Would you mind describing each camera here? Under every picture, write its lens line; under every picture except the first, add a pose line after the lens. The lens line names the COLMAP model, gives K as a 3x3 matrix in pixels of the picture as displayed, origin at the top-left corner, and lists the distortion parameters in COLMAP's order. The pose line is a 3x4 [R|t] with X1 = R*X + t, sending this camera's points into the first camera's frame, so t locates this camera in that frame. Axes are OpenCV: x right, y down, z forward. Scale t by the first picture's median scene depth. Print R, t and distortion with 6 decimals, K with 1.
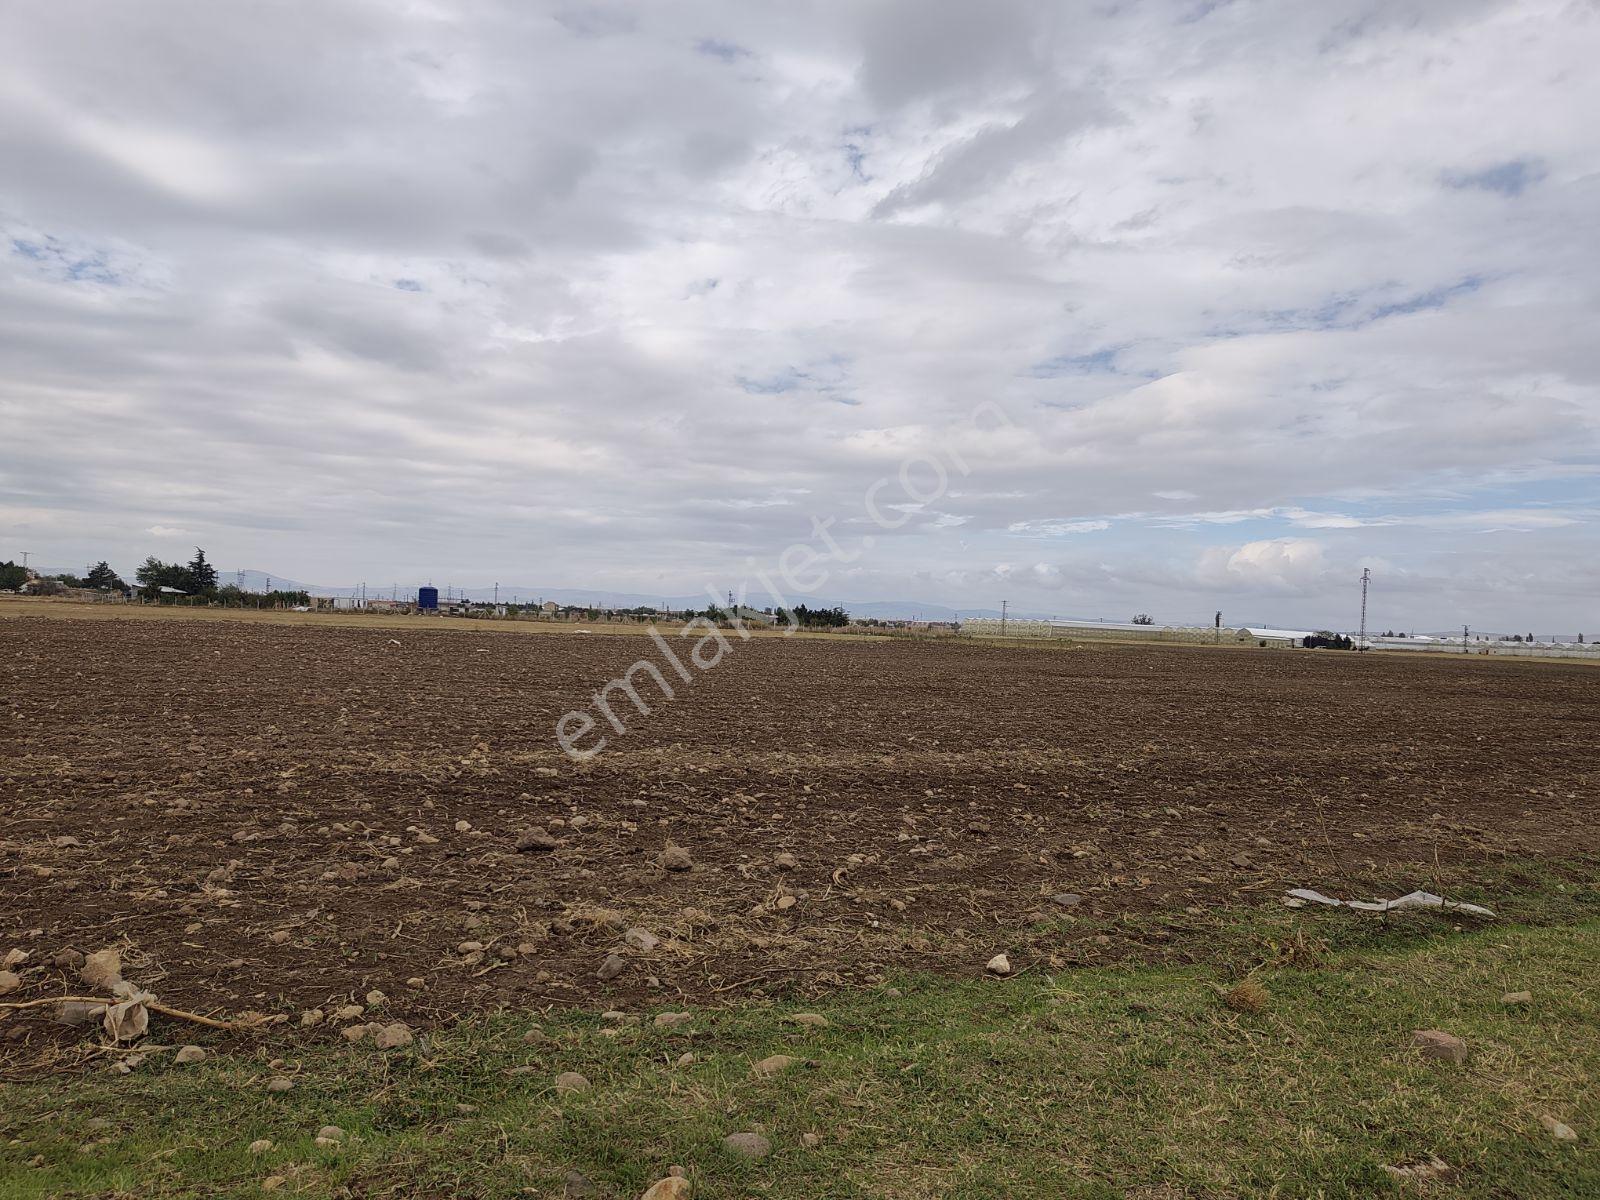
lens RADIAL K [[1096.9, 0, 788.5], [0, 1096.9, 594.5], [0, 0, 1]] dist [0.077884, -0.105241]
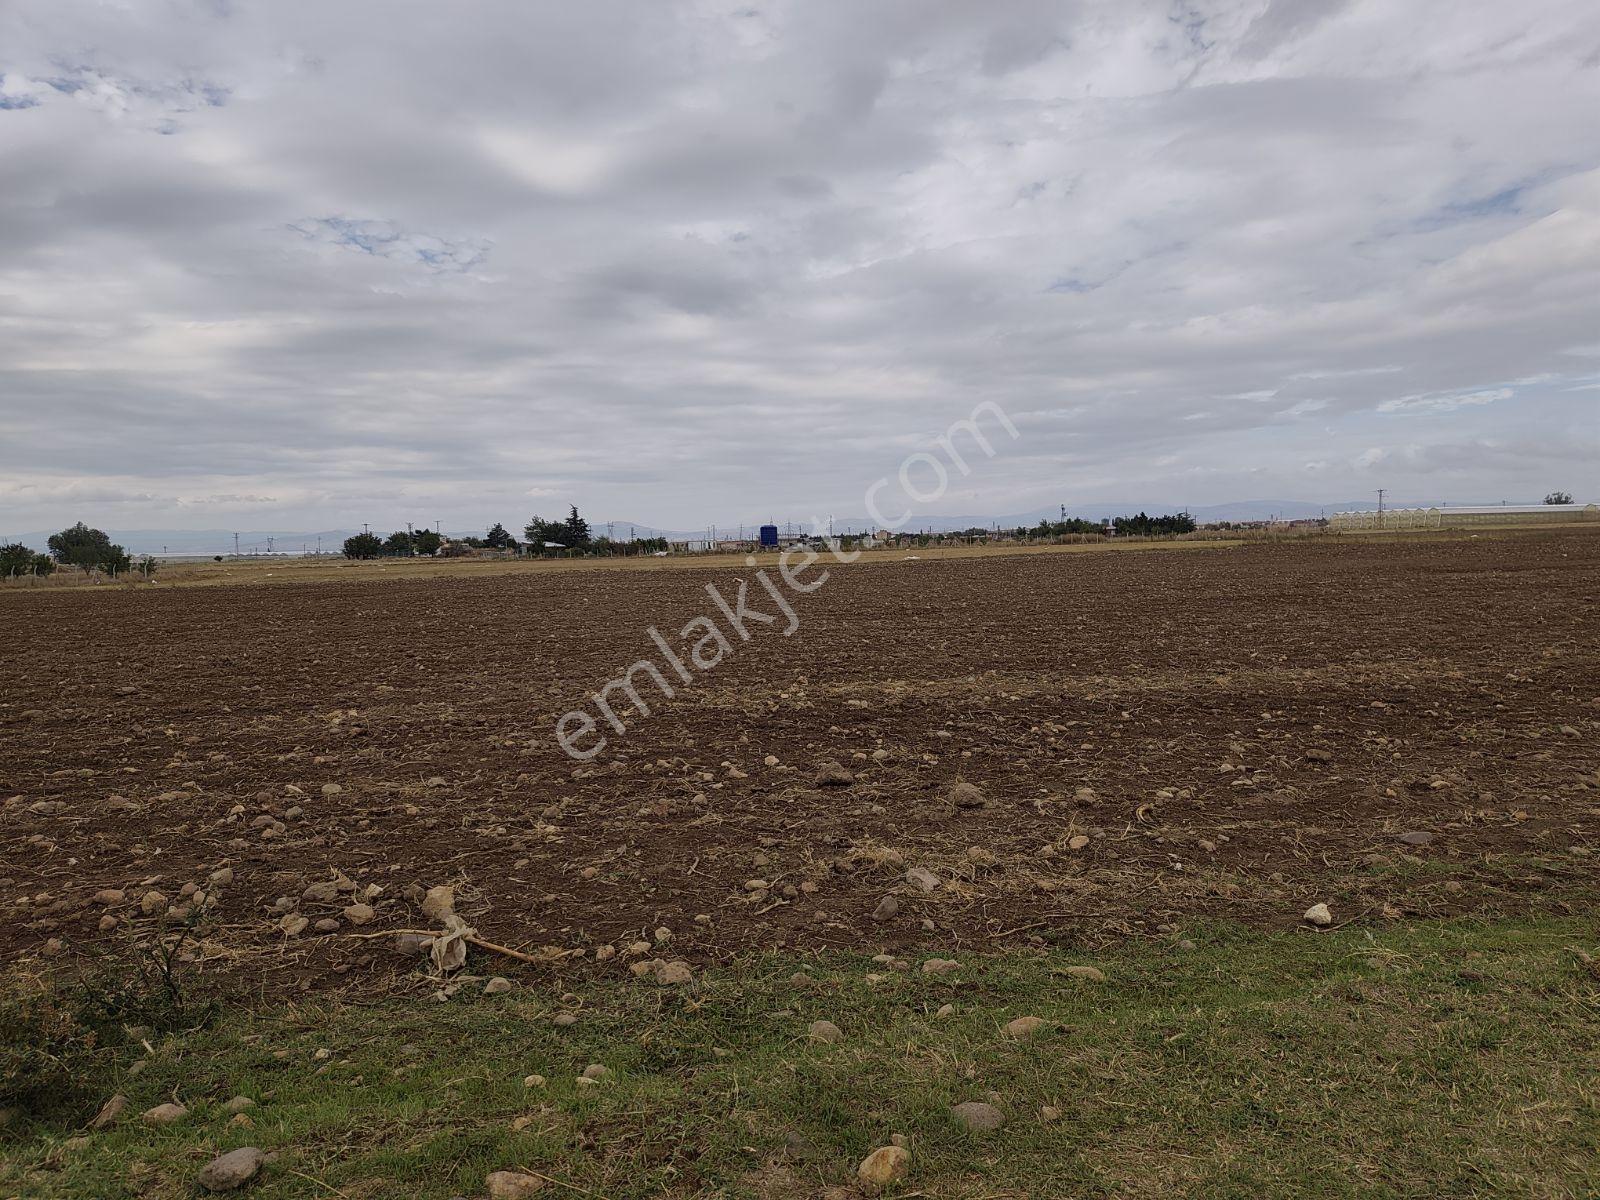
lens RADIAL K [[1089.4, 0, 824.0], [0, 1089.4, 582.1], [0, 0, 1]] dist [0.068272, -0.086438]
pose [[0.957287, -0.058761, -0.283107, 0.050866], [0.076698, 0.995662, 0.052684, -0.009247], [0.278783, -0.072147, 0.957640, 0.031930]]
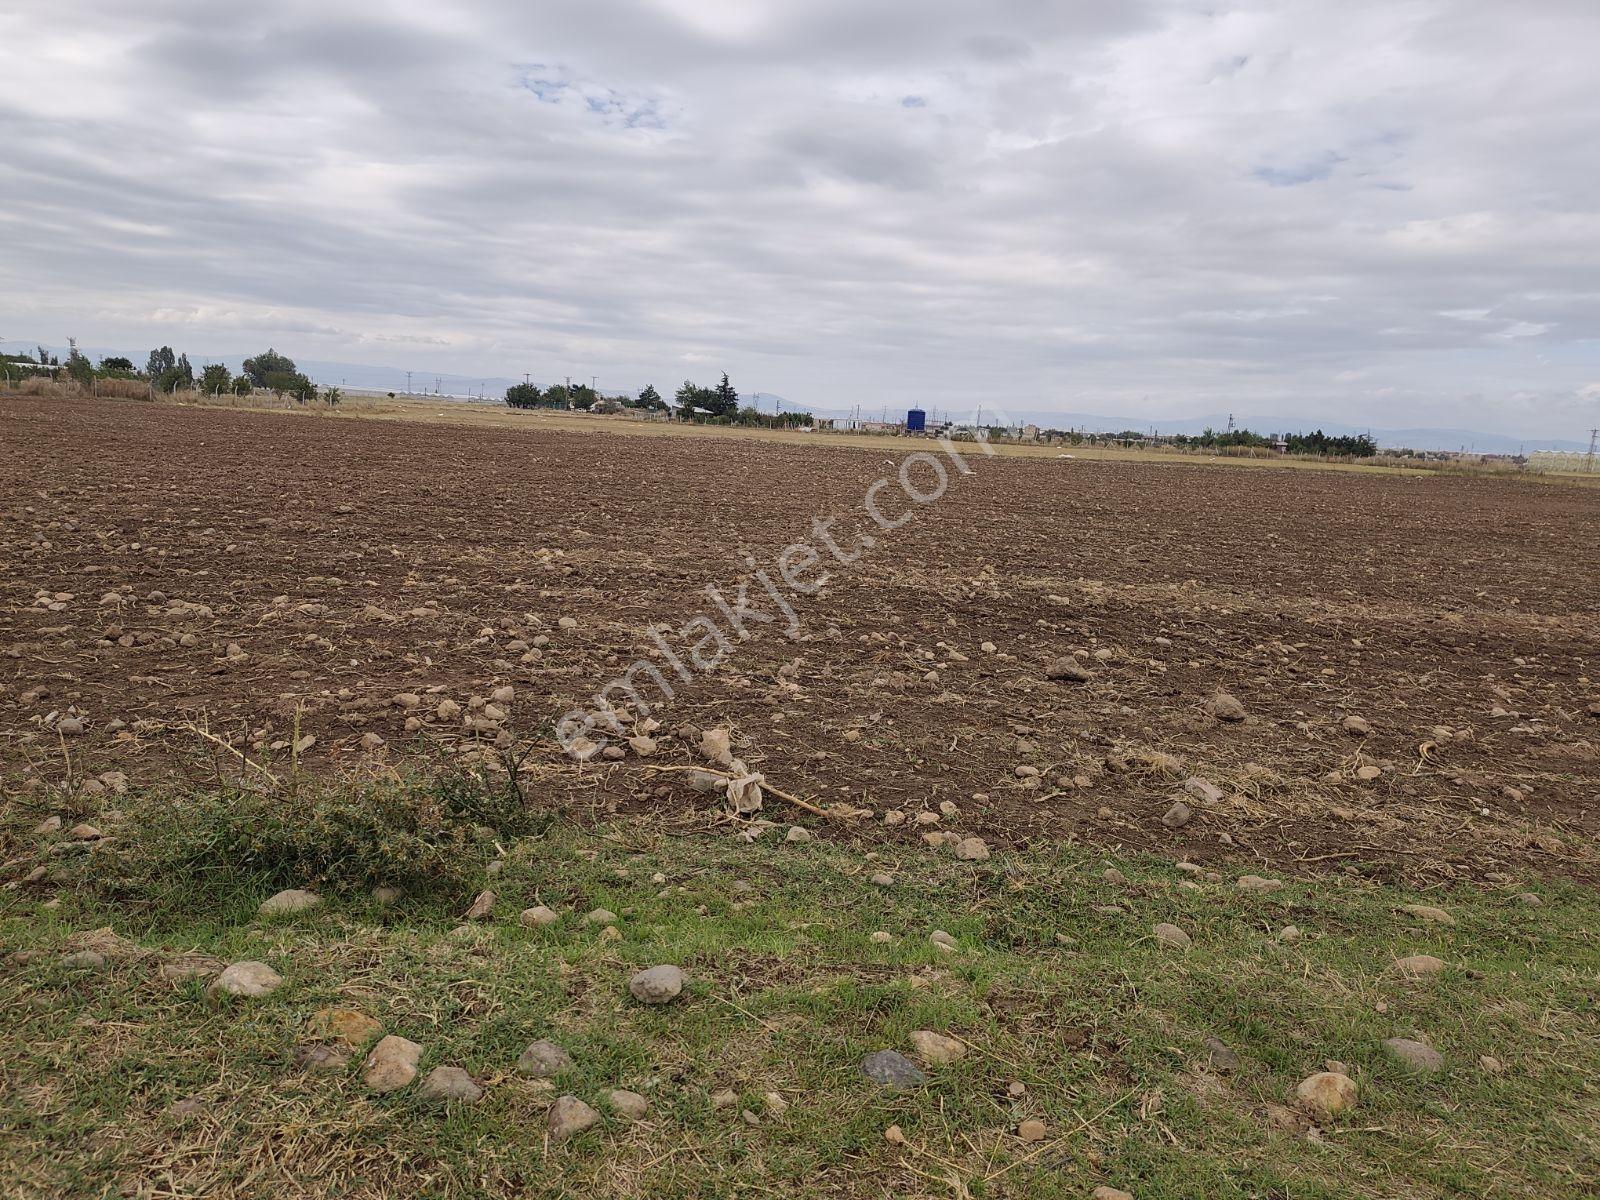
lens RADIAL K [[1082.1, 0, 767.4], [0, 1082.1, 577.3], [0, 0, 1]] dist [0.076579, -0.095501]
pose [[0.908653, 0.071628, -0.411362, -0.065522], [-0.010984, 0.988936, 0.147935, -0.000165], [0.417407, -0.129903, 0.899387, 0.021069]]
